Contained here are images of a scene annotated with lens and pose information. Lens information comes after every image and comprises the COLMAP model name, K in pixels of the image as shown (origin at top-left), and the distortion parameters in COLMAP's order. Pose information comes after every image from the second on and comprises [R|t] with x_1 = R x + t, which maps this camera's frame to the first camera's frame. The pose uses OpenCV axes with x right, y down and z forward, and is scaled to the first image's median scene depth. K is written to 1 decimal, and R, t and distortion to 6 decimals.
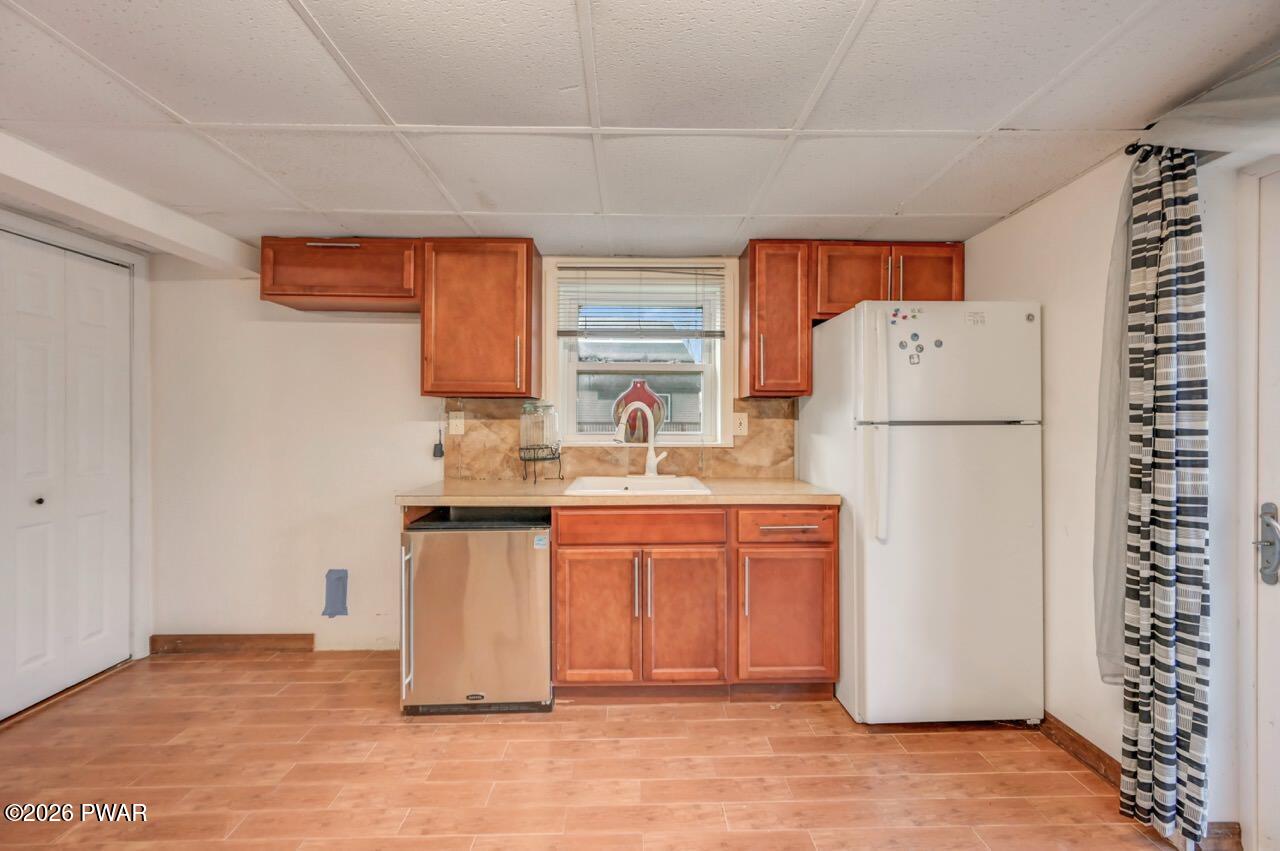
lens RADIAL K [[512.2, 0, 642.9], [0, 512.2, 419.1], [0, 0, 1]] dist [0.000323, 0.000439]
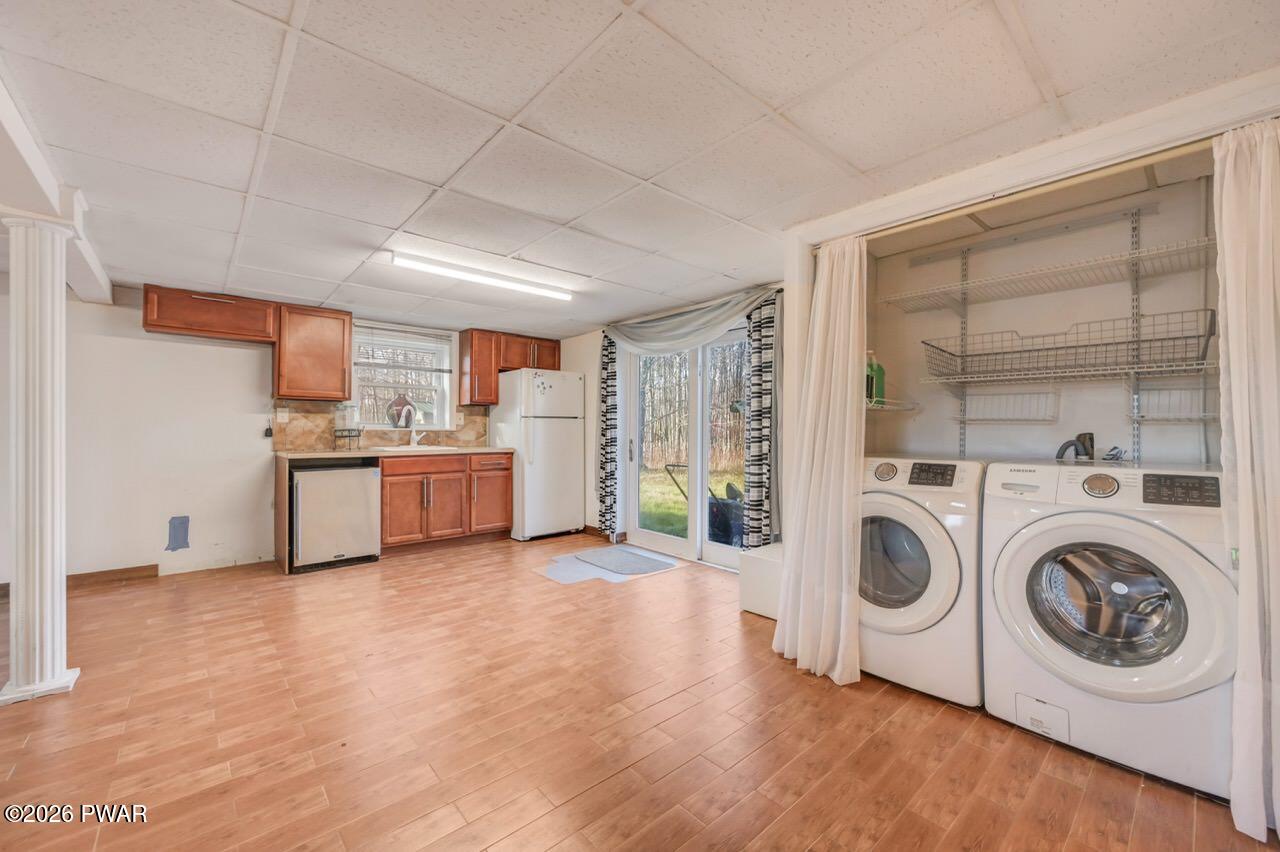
lens RADIAL K [[512.2, 0, 639.2], [0, 512.2, 425.8], [0, 0, 1]] dist [0.000323, 0.000439]
pose [[0.763385, 0.005550, 0.645920, -0.689069], [-0.002205, 0.999980, -0.005987, 0.059970], [-0.645940, 0.003146, 0.763382, -1.158617]]
